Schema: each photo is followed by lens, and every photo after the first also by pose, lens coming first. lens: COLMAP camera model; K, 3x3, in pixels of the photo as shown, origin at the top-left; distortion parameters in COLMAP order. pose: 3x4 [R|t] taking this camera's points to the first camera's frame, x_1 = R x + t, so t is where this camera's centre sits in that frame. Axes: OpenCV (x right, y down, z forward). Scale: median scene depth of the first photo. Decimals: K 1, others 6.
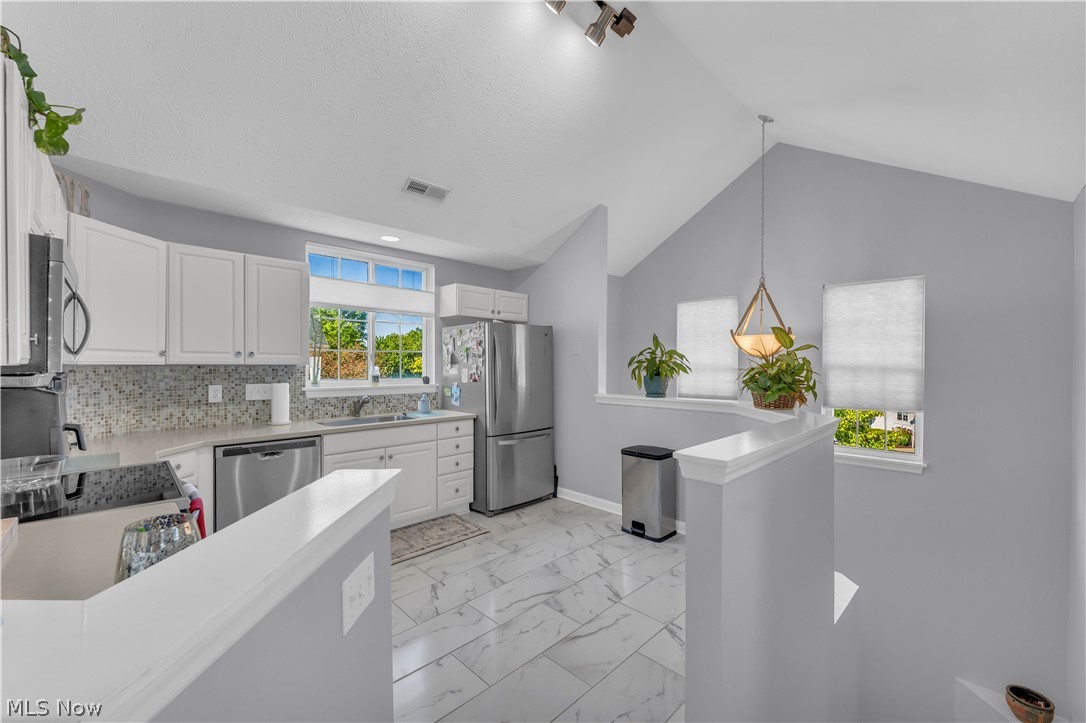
lens RADIAL K [[443.0, 0, 534.8], [0, 443.0, 368.7], [0, 0, 1]] dist [-0.000023, -0.000291]
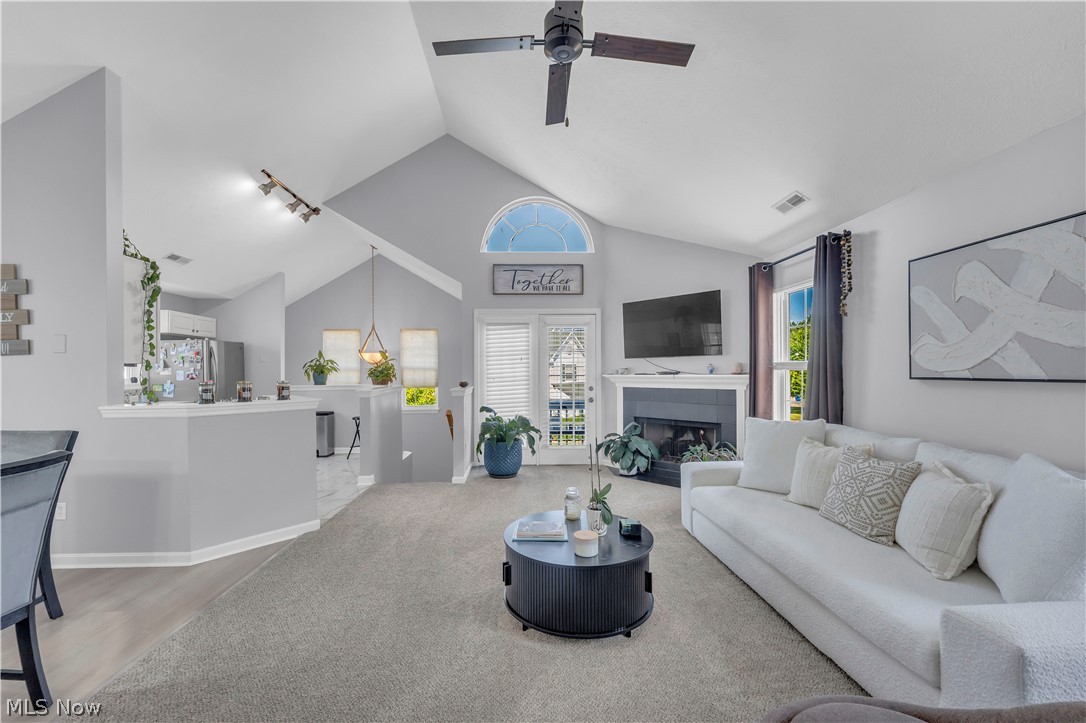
lens RADIAL K [[443.0, 0, 534.8], [0, 443.0, 368.7], [0, 0, 1]] dist [-0.000023, -0.000291]
pose [[0.662571, -0.004225, 0.748987, -0.506858], [0.017902, 0.999788, -0.010197, 0.030917], [-0.748785, 0.020165, 0.662506, -0.877054]]
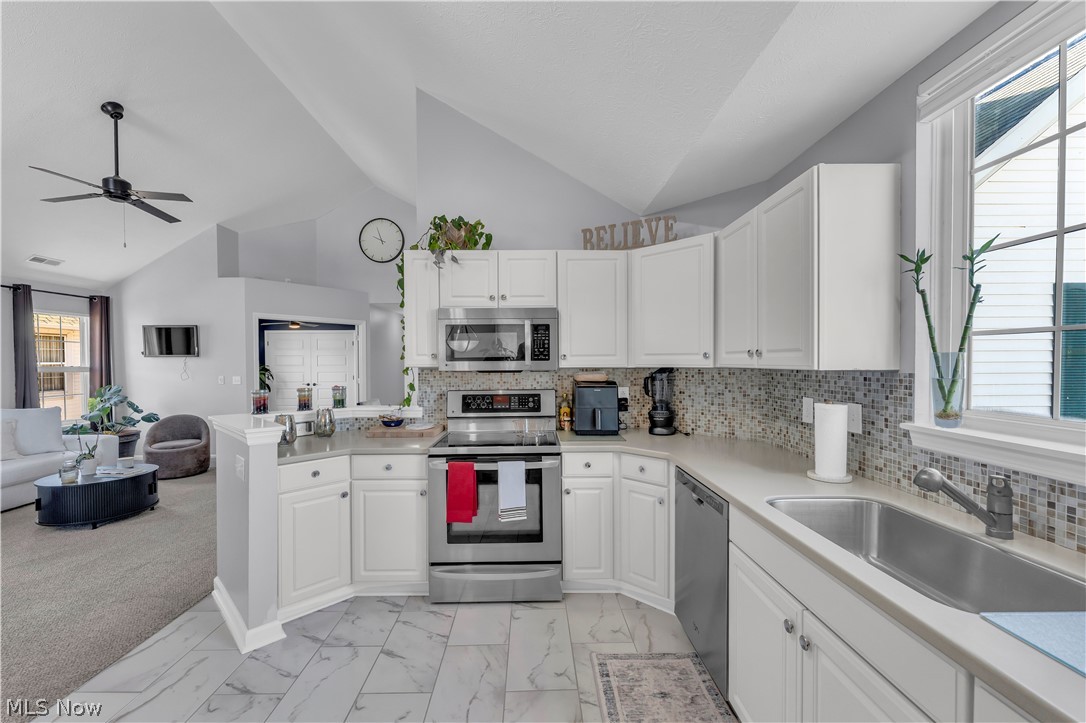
lens RADIAL K [[445.9, 0, 539.2], [0, 445.9, 369.6], [0, 0, 1]] dist [0.002246, 0.000148]
pose [[-0.684356, 0.012501, -0.729041, 0.058896], [-0.005945, 0.999724, 0.022723, -0.016990], [0.729123, 0.019884, -0.684093, 0.967370]]
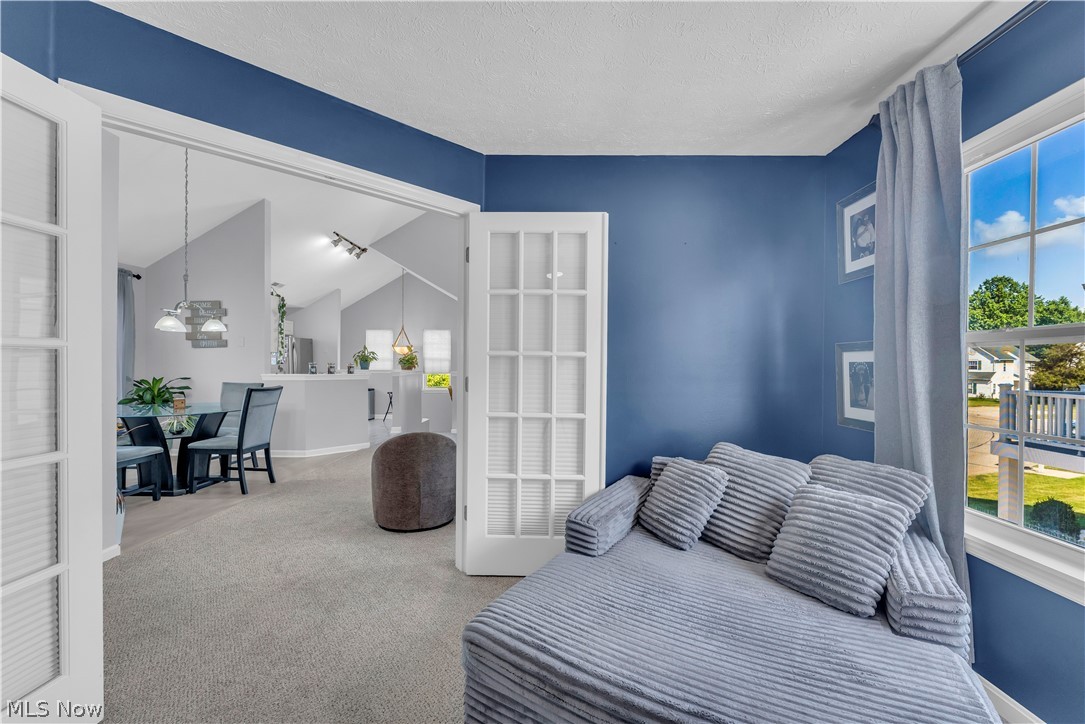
lens RADIAL K [[463.5, 0, 549.0], [0, 463.5, 368.9], [0, 0, 1]] dist [-0.002020, -0.000256]
pose [[0.700046, -0.003205, 0.714090, -0.883552], [0.003279, 0.999994, 0.001274, 0.059374], [-0.714090, 0.001450, 0.700052, -1.618958]]
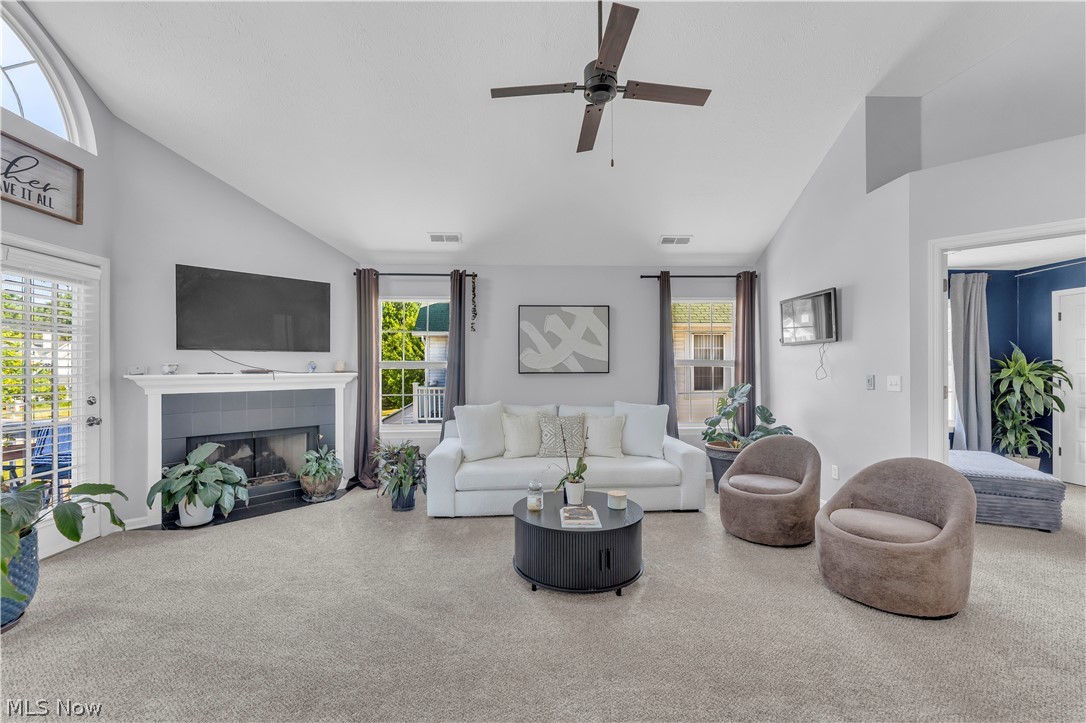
lens RADIAL K [[443.0, 0, 534.8], [0, 443.0, 368.7], [0, 0, 1]] dist [-0.000023, -0.000291]
pose [[-0.757270, -0.000425, 0.653102, -0.414756], [0.008383, 0.999911, 0.010371, 0.025420], [-0.653049, 0.013329, -0.757199, 0.082587]]
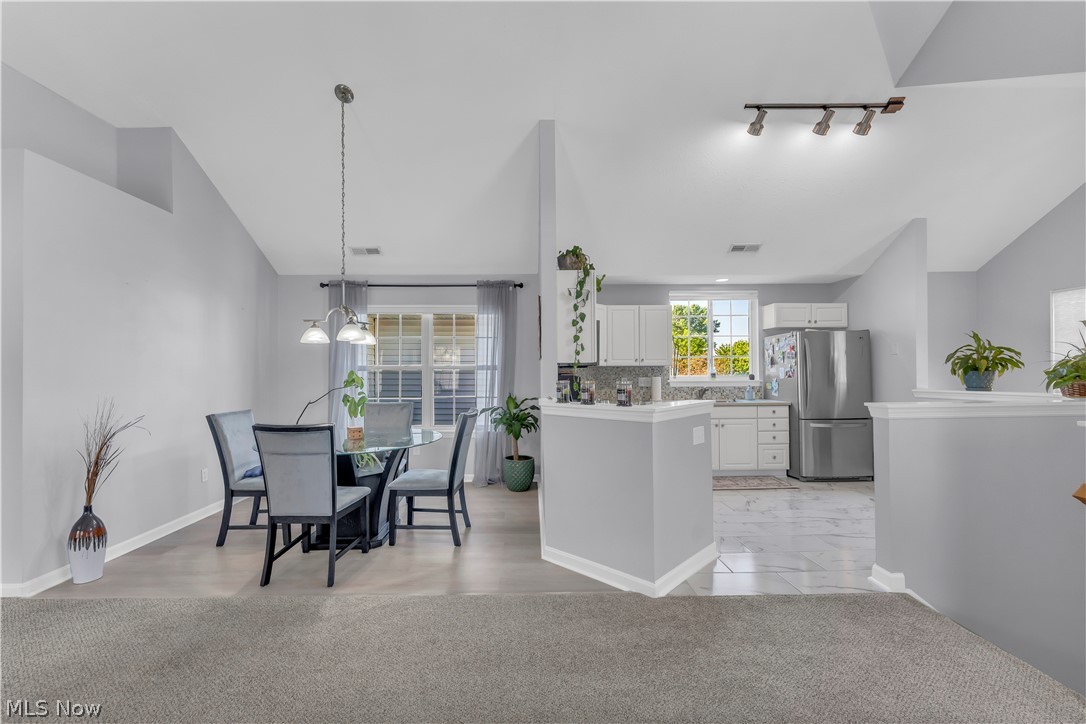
lens RADIAL K [[443.0, 0, 534.8], [0, 443.0, 369.2], [0, 0, 1]] dist [-0.000023, -0.000291]
pose [[0.732849, -0.014386, -0.680240, 0.214375], [0.001326, 0.999805, -0.019716, 0.031614], [0.680390, 0.013547, 0.732725, -0.498260]]
